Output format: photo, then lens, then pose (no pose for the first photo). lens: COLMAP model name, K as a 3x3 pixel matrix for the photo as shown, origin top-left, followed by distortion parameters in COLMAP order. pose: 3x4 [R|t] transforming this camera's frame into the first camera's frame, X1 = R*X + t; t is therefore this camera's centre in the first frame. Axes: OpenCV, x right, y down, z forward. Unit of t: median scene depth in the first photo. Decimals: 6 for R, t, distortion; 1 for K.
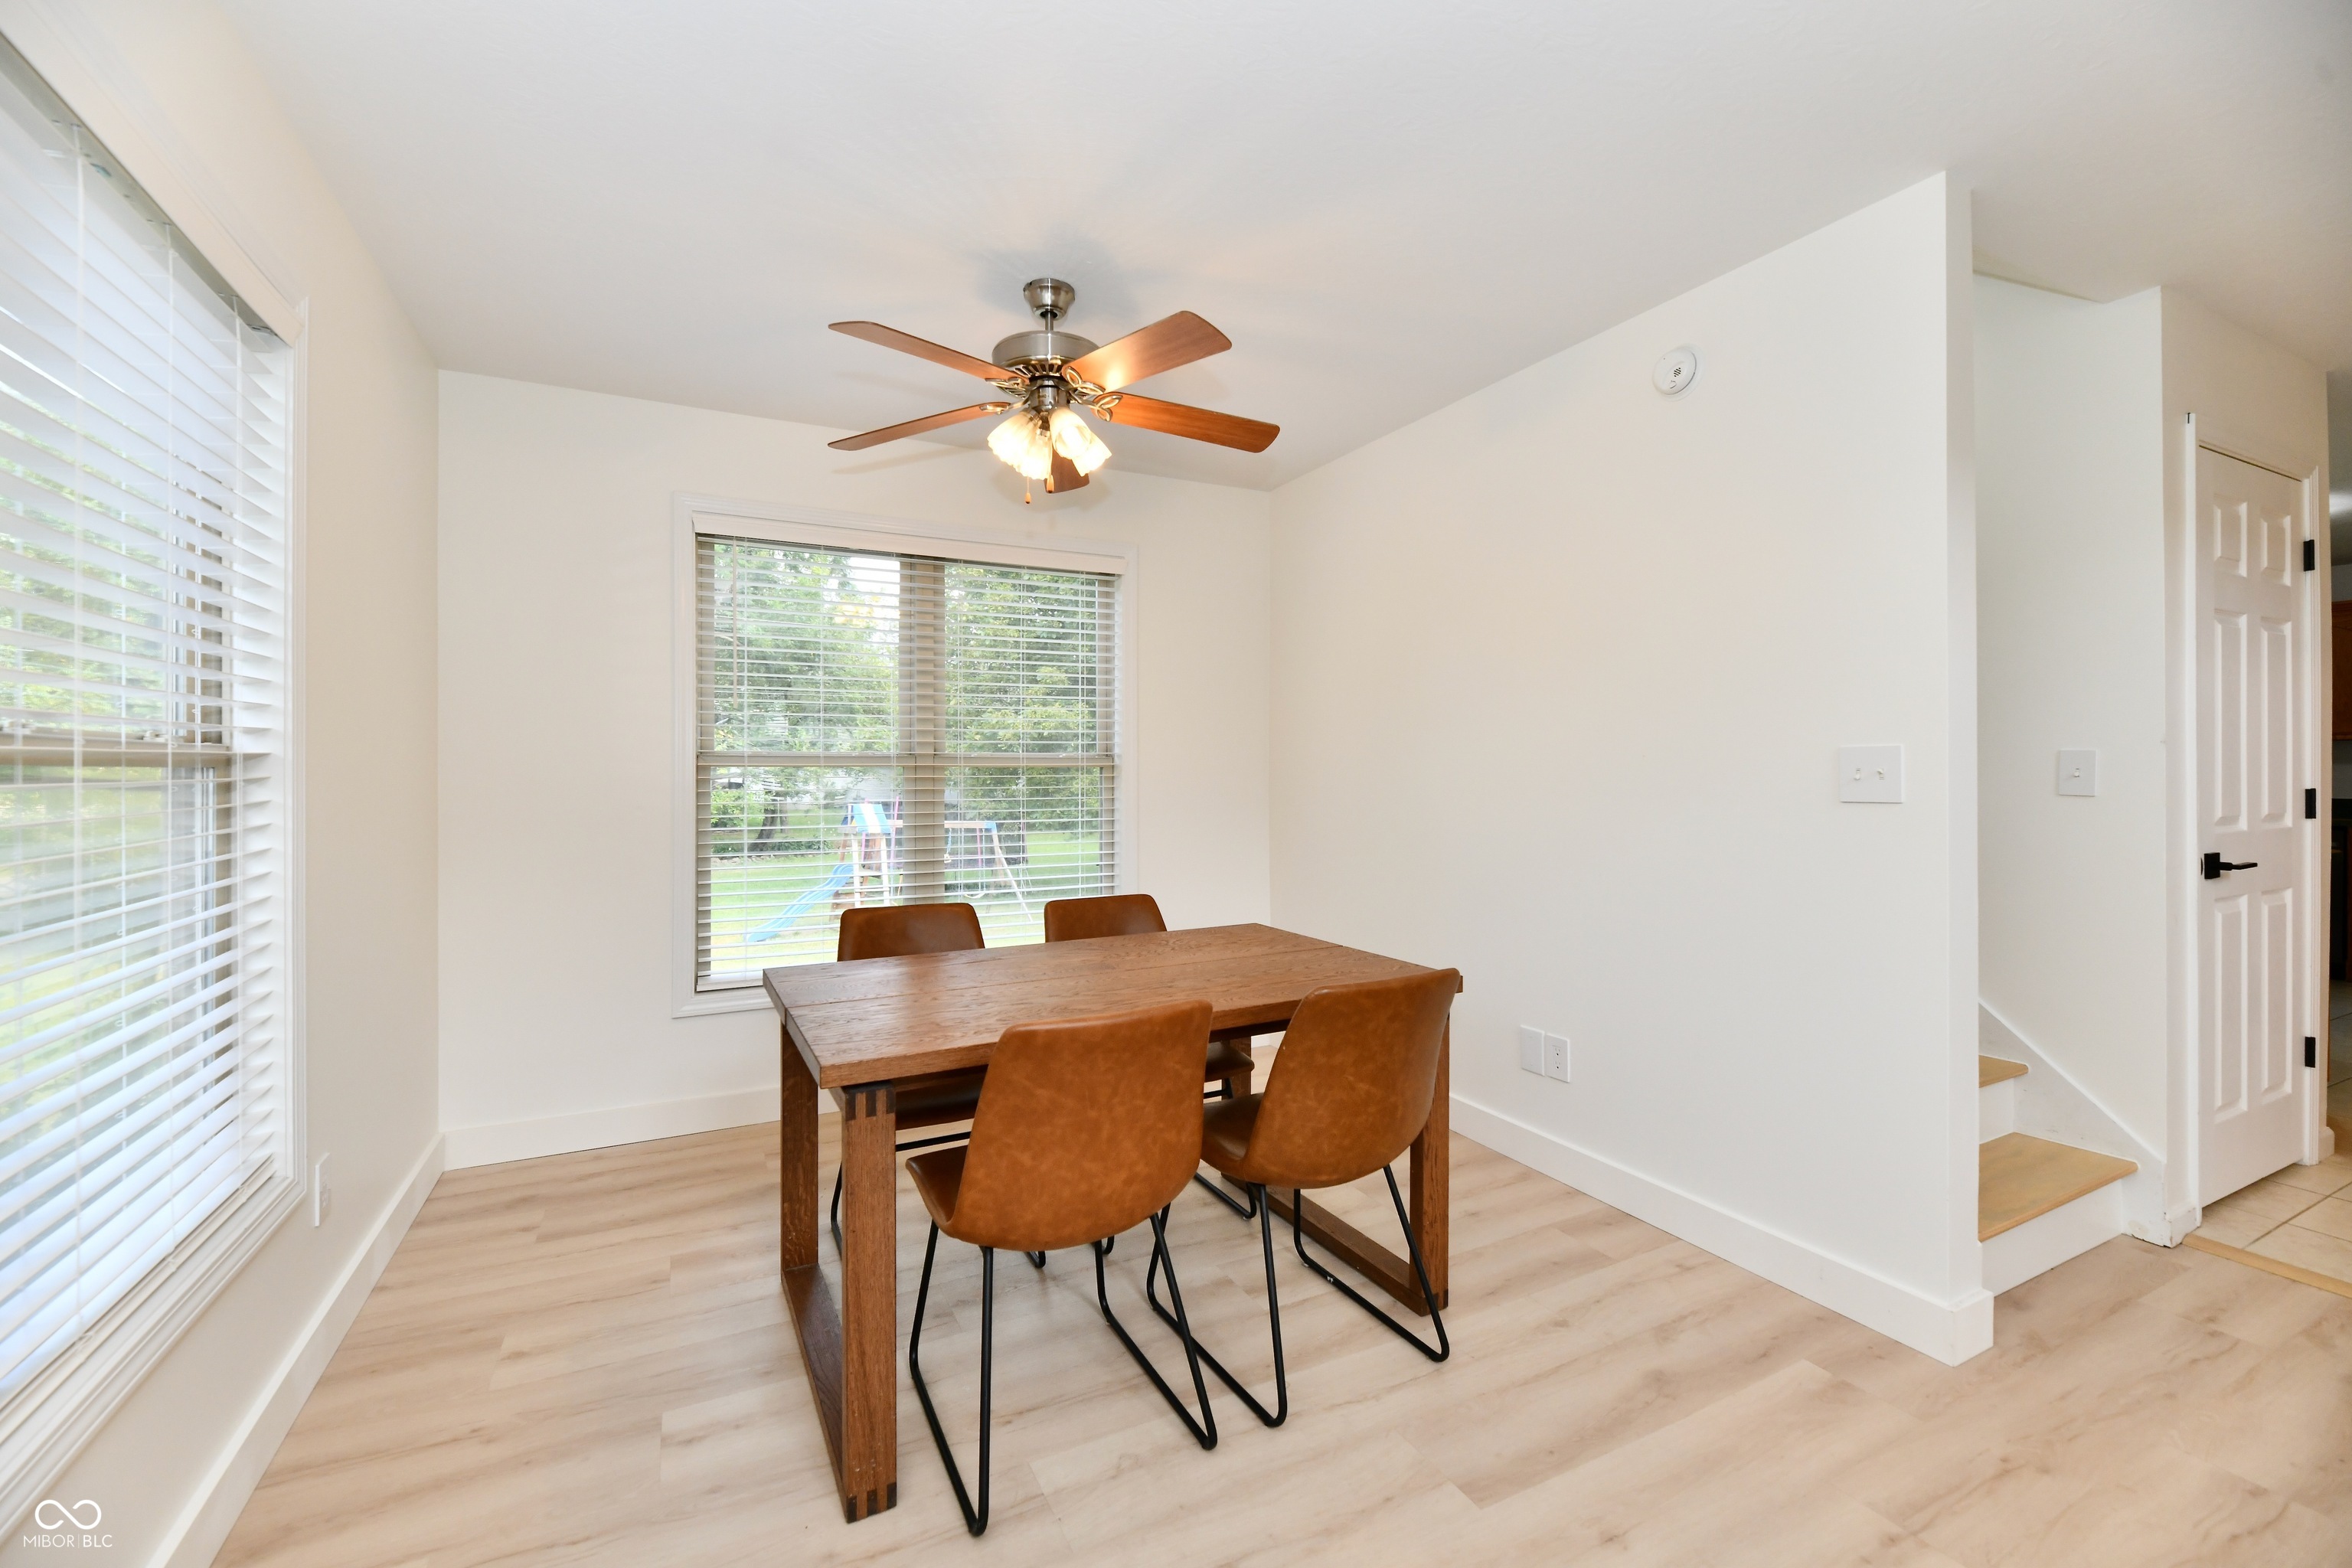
lens RADIAL K [[962.9, 0, 1173.7], [0, 962.9, 771.8], [0, 0, 1]] dist [-0.004352, -0.001093]
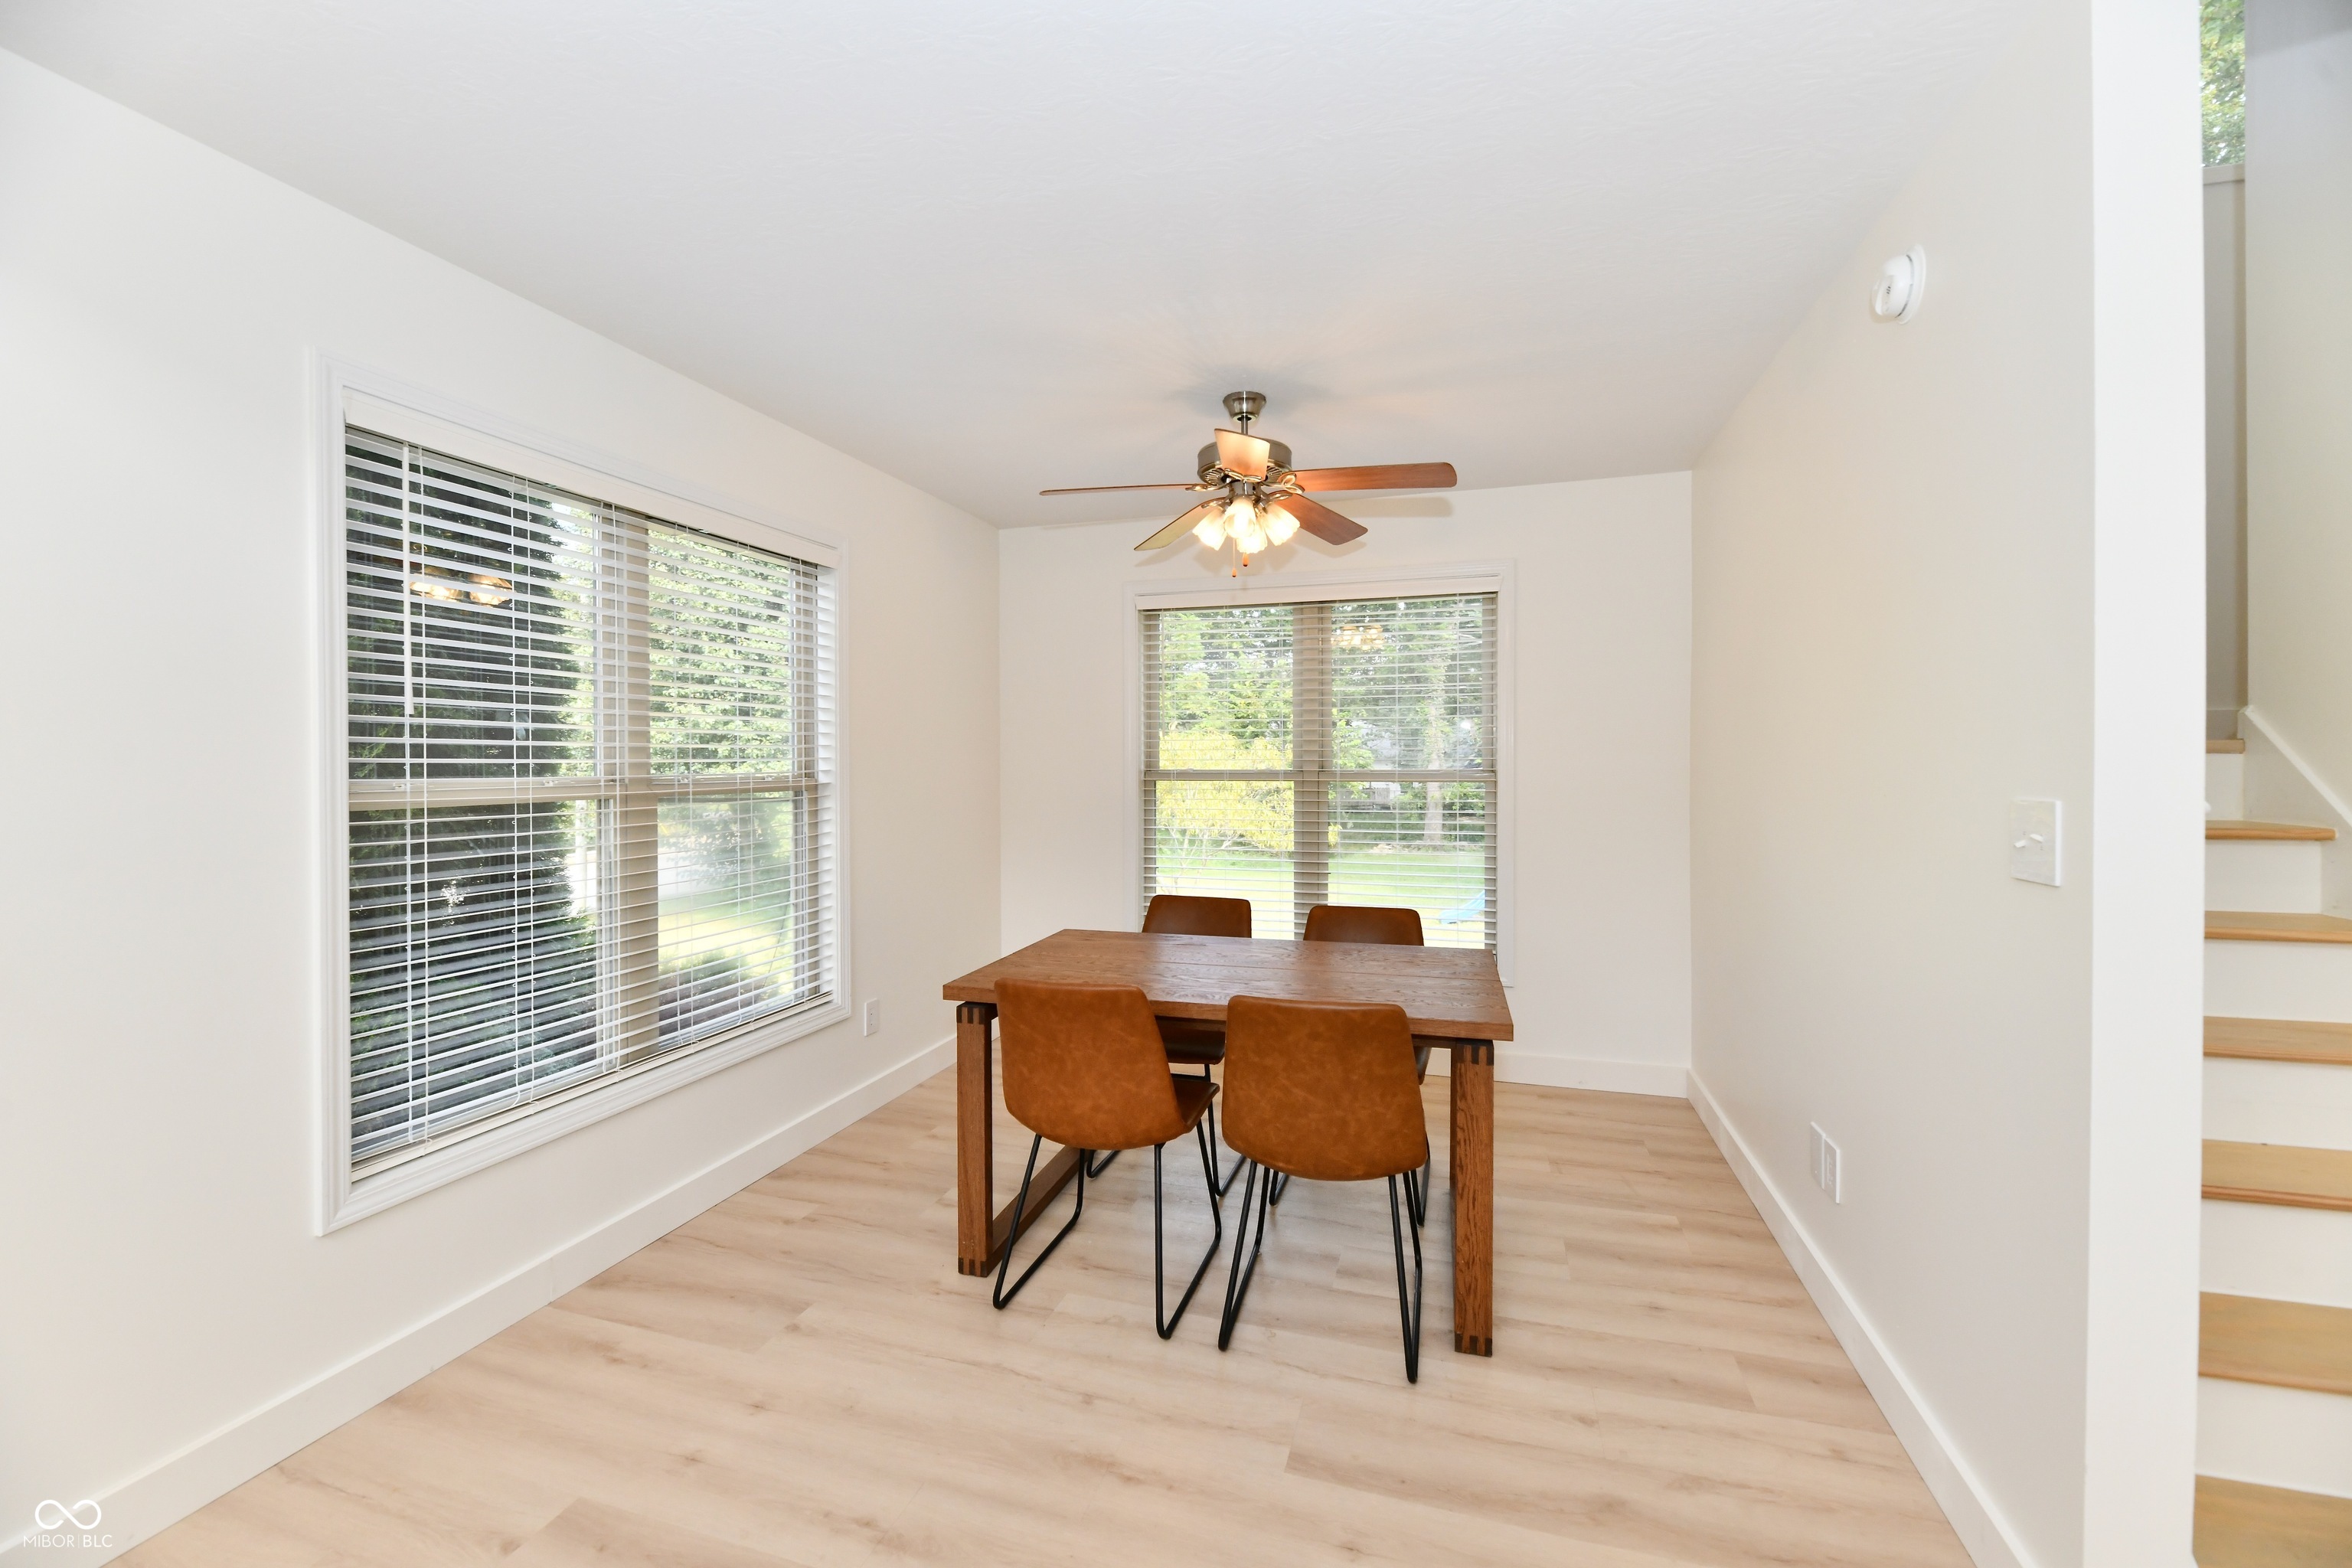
lens RADIAL K [[962.9, 0, 1175.1], [0, 962.9, 777.3], [0, 0, 1]] dist [-0.004352, -0.001093]
pose [[0.715980, 0.011284, -0.698030, 0.881885], [0.001143, 0.999849, 0.017336, -0.062348], [0.698120, -0.013210, 0.715859, 0.095903]]
